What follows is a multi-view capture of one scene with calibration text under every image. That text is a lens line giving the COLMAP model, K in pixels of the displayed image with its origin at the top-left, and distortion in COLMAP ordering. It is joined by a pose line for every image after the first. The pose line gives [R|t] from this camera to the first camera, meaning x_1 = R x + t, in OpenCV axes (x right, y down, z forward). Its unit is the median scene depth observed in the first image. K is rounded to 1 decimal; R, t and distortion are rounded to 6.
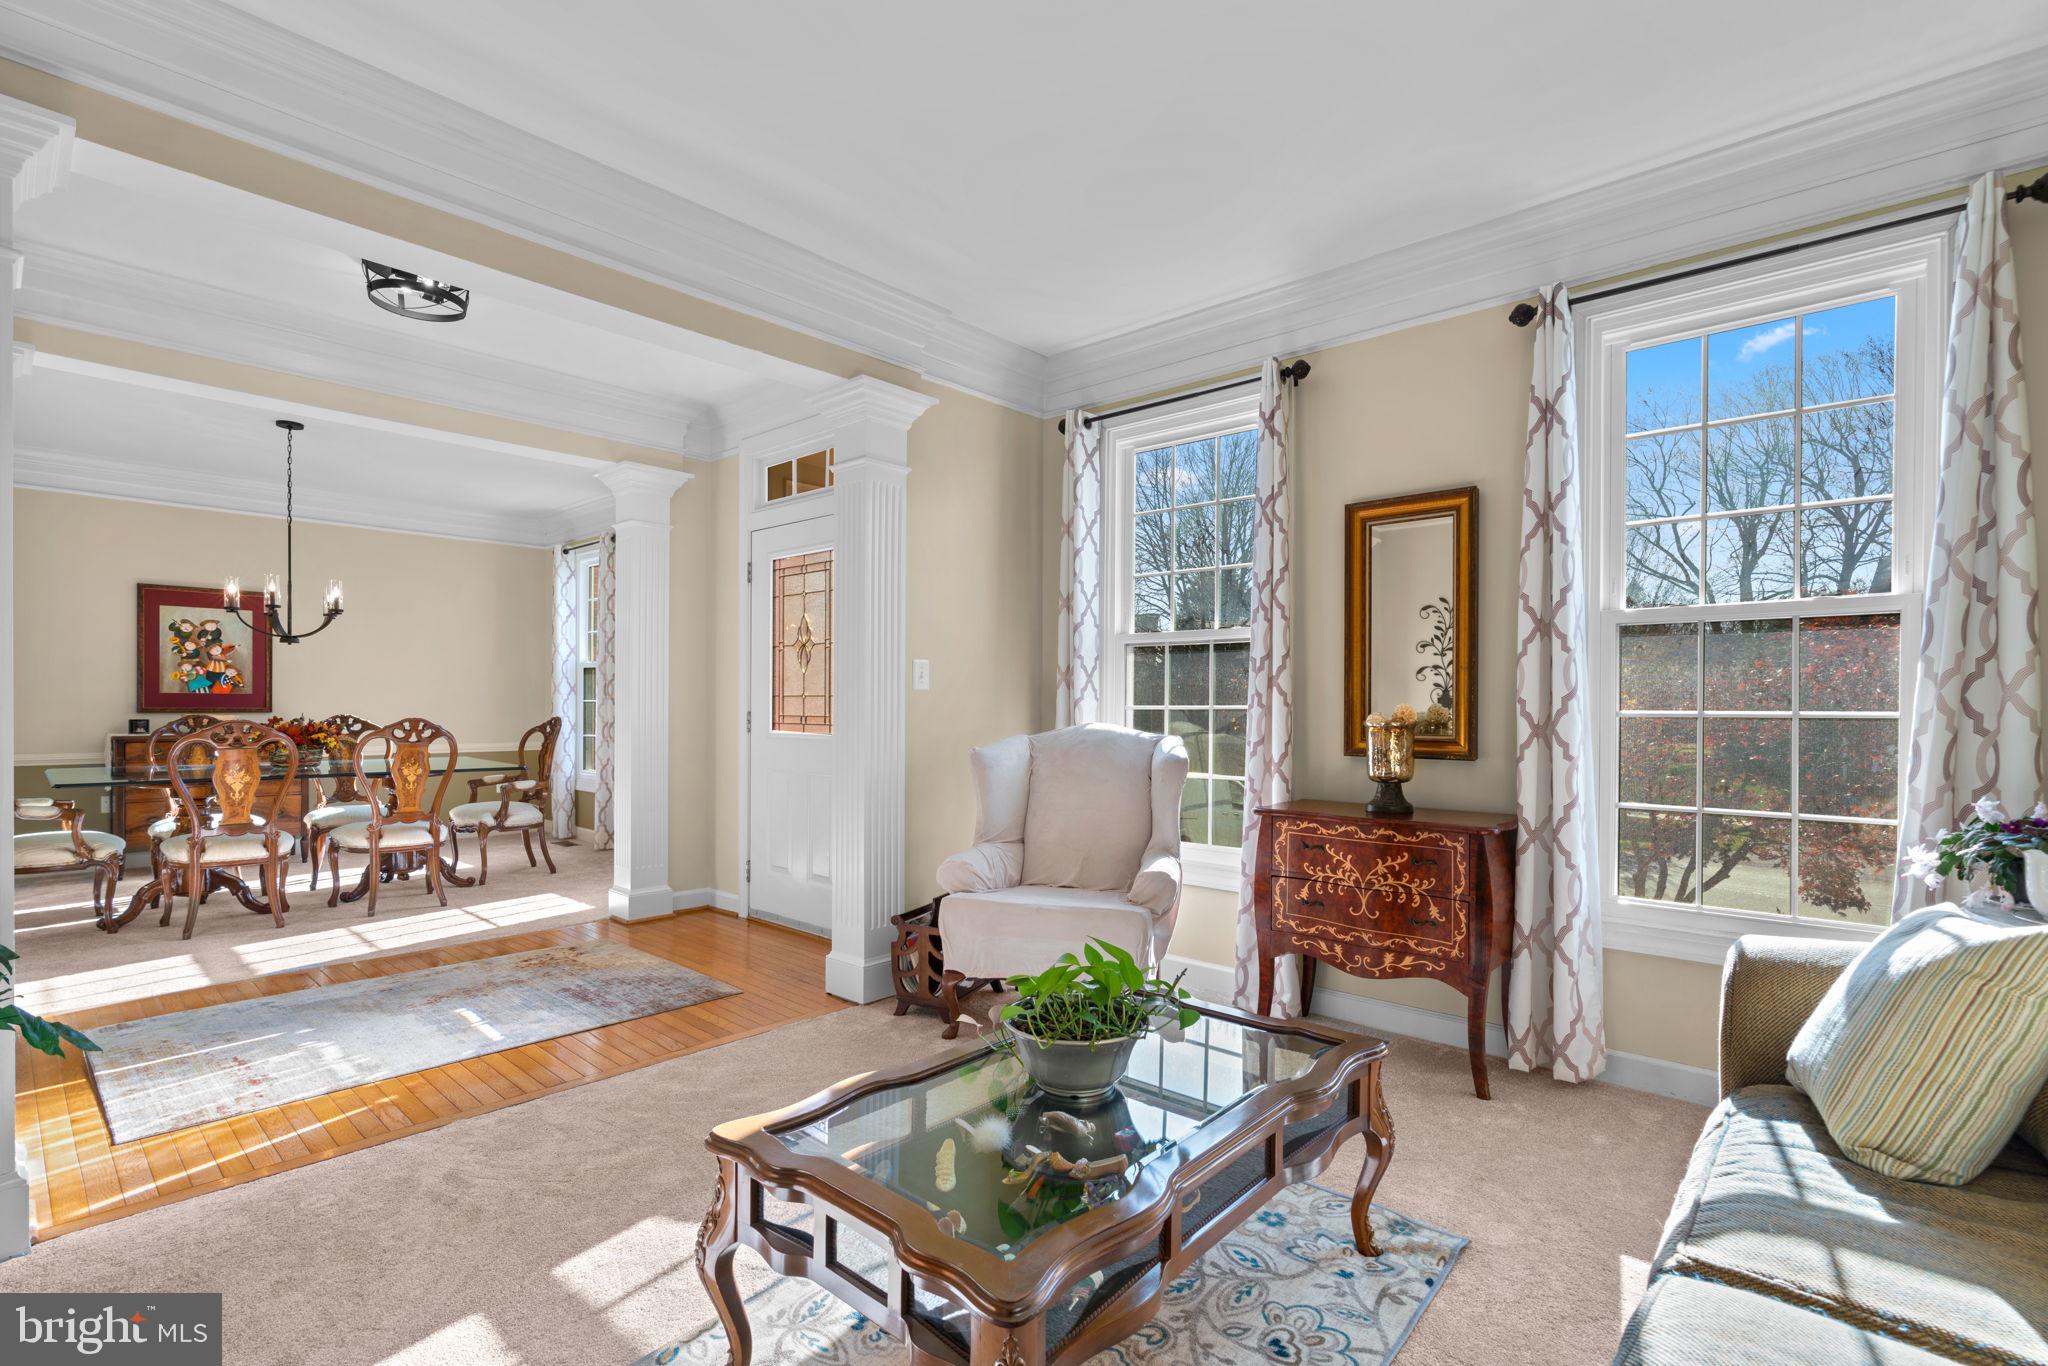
lens RADIAL K [[919.7, 0, 1021.4], [0, 919.7, 680.6], [0, 0, 1]] dist [-0.016865, 0.007429]
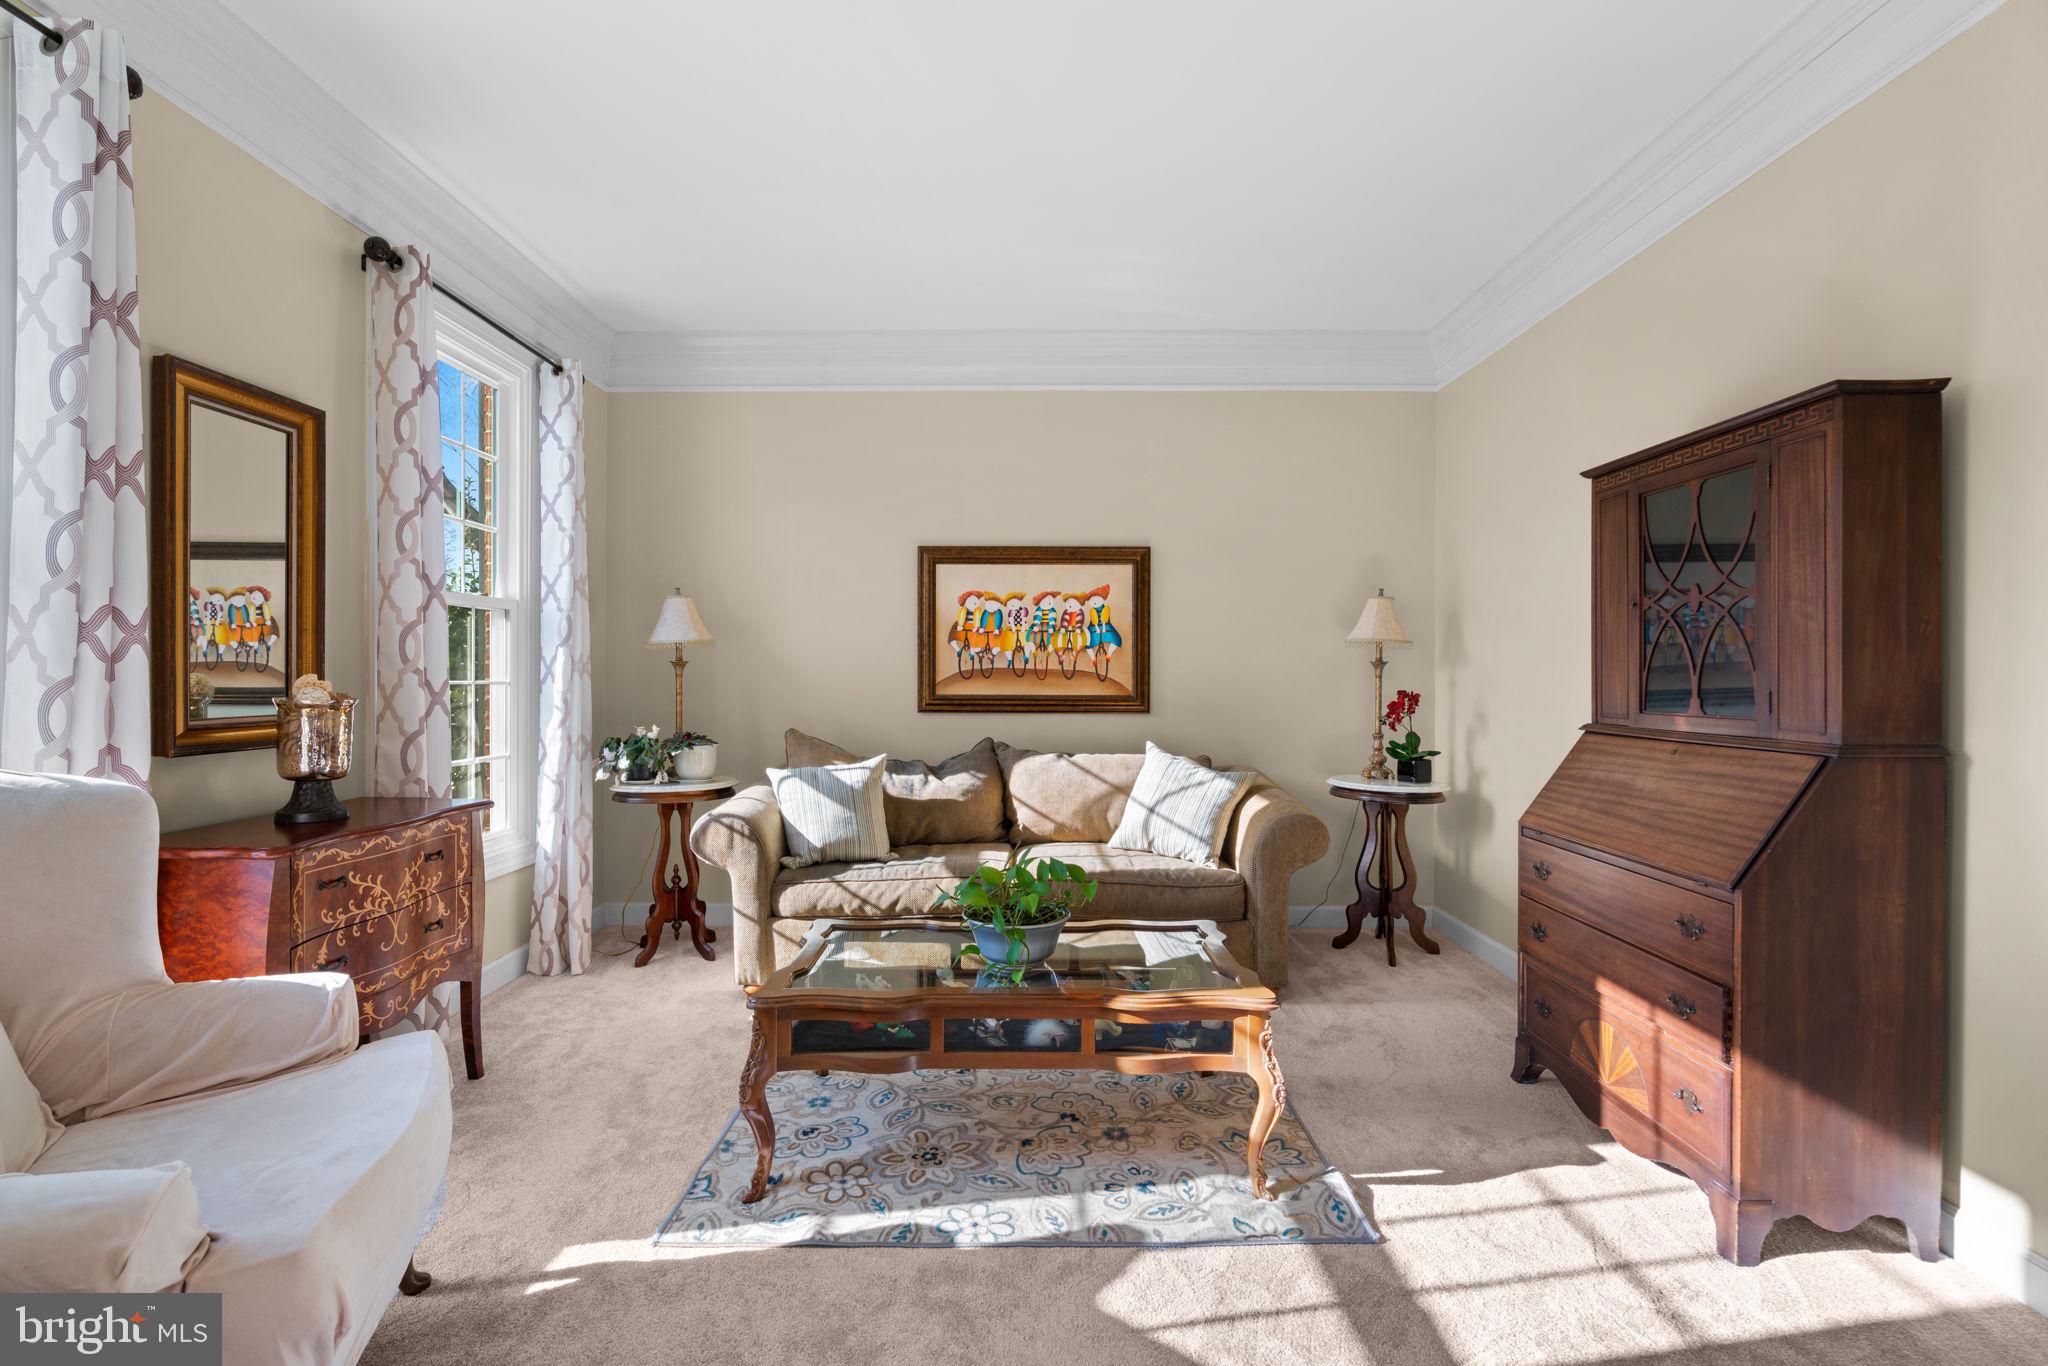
lens RADIAL K [[919.7, 0, 1021.4], [0, 919.7, 680.6], [0, 0, 1]] dist [-0.016865, 0.007429]
pose [[-0.680812, 0.004371, 0.732445, -0.564456], [-0.010539, 0.999820, -0.015763, 0.037725], [-0.732382, -0.018451, -0.680644, 1.155240]]
